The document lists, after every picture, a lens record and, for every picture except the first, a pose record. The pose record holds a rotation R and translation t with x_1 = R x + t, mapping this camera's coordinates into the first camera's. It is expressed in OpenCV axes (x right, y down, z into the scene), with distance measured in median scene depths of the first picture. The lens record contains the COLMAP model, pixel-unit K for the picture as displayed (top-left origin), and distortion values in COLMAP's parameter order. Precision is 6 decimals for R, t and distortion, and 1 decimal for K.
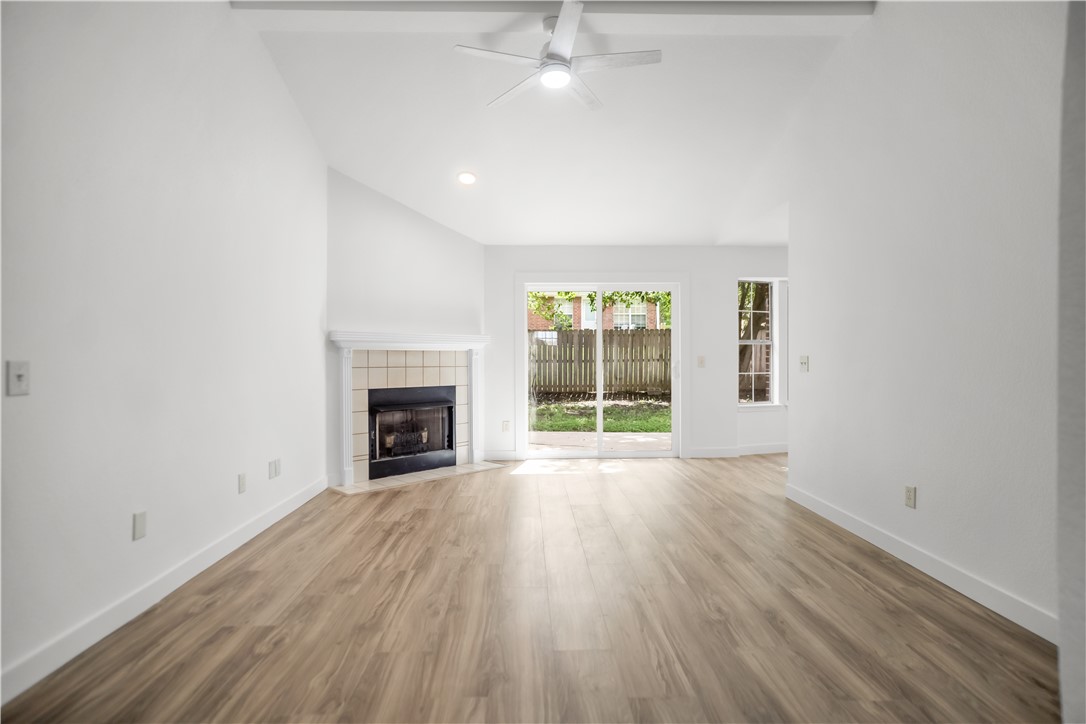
lens RADIAL K [[549.2, 0, 545.2], [0, 549.2, 356.5], [0, 0, 1]] dist [-0.063997, 0.046693]
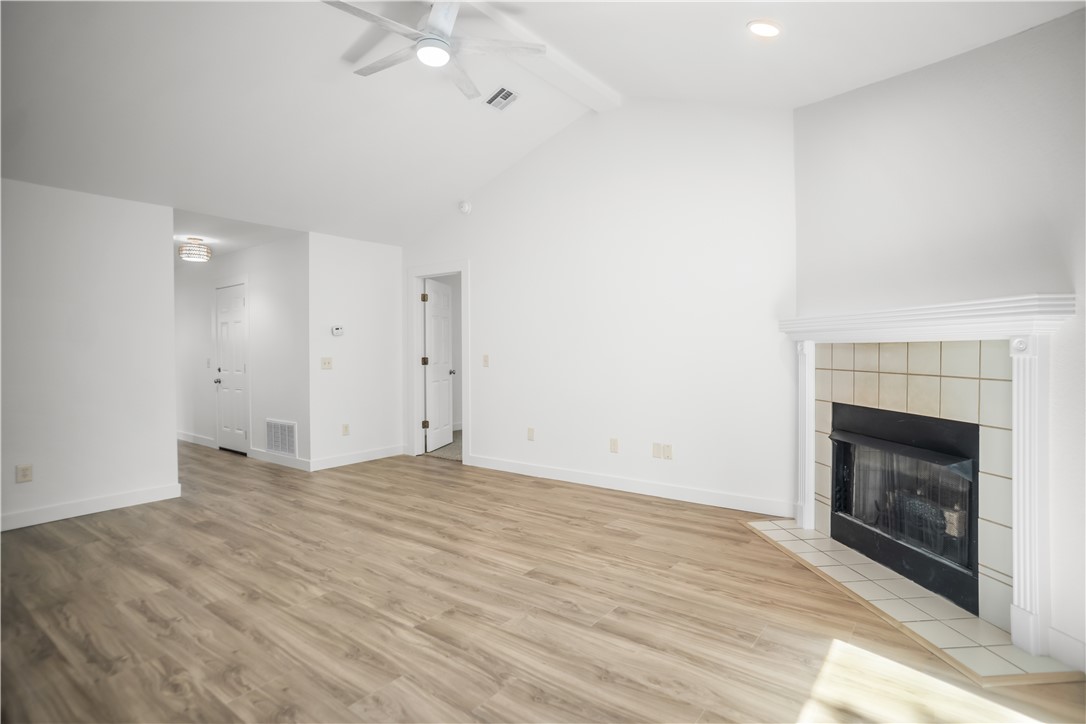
lens RADIAL K [[549.2, 0, 545.2], [0, 549.2, 356.5], [0, 0, 1]] dist [-0.063997, 0.046693]
pose [[-0.635154, 0.013653, -0.772265, 0.421078], [0.006843, 0.999904, 0.012049, -0.006510], [0.772355, 0.002368, -0.635187, 1.182606]]
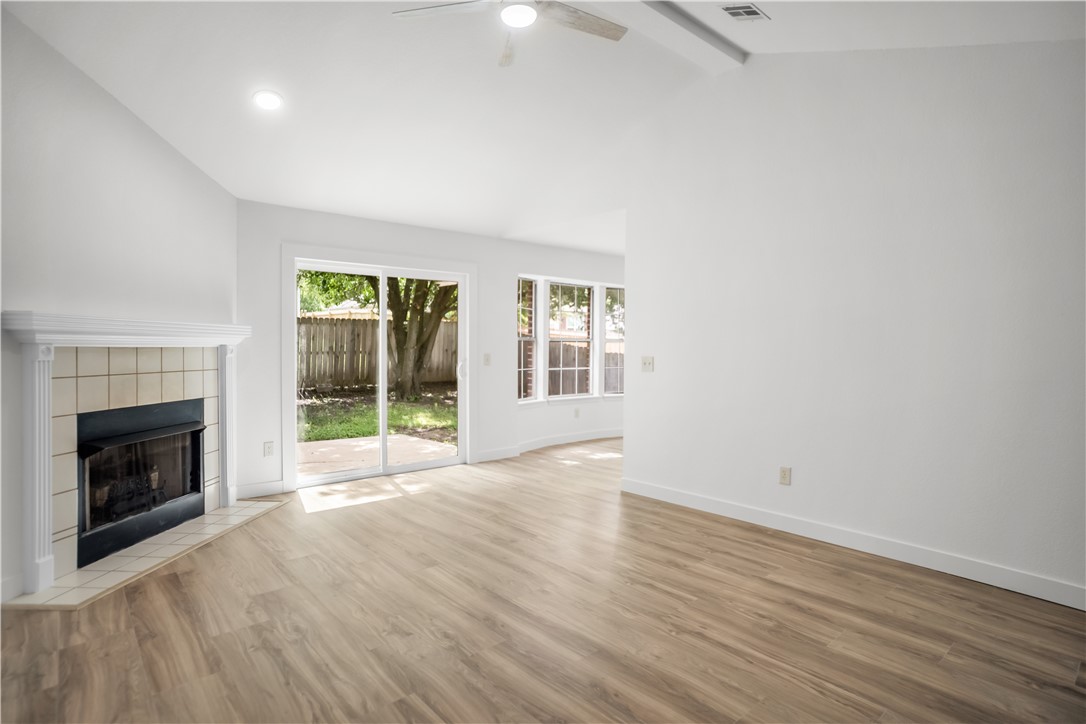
lens RADIAL K [[563.3, 0, 545.8], [0, 563.3, 352.7], [0, 0, 1]] dist [-0.067239, 0.048166]
pose [[0.770373, -0.001363, 0.637592, -0.322520], [-0.006386, 0.999931, 0.009853, -0.015395], [-0.637562, -0.011662, 0.770311, 0.231197]]
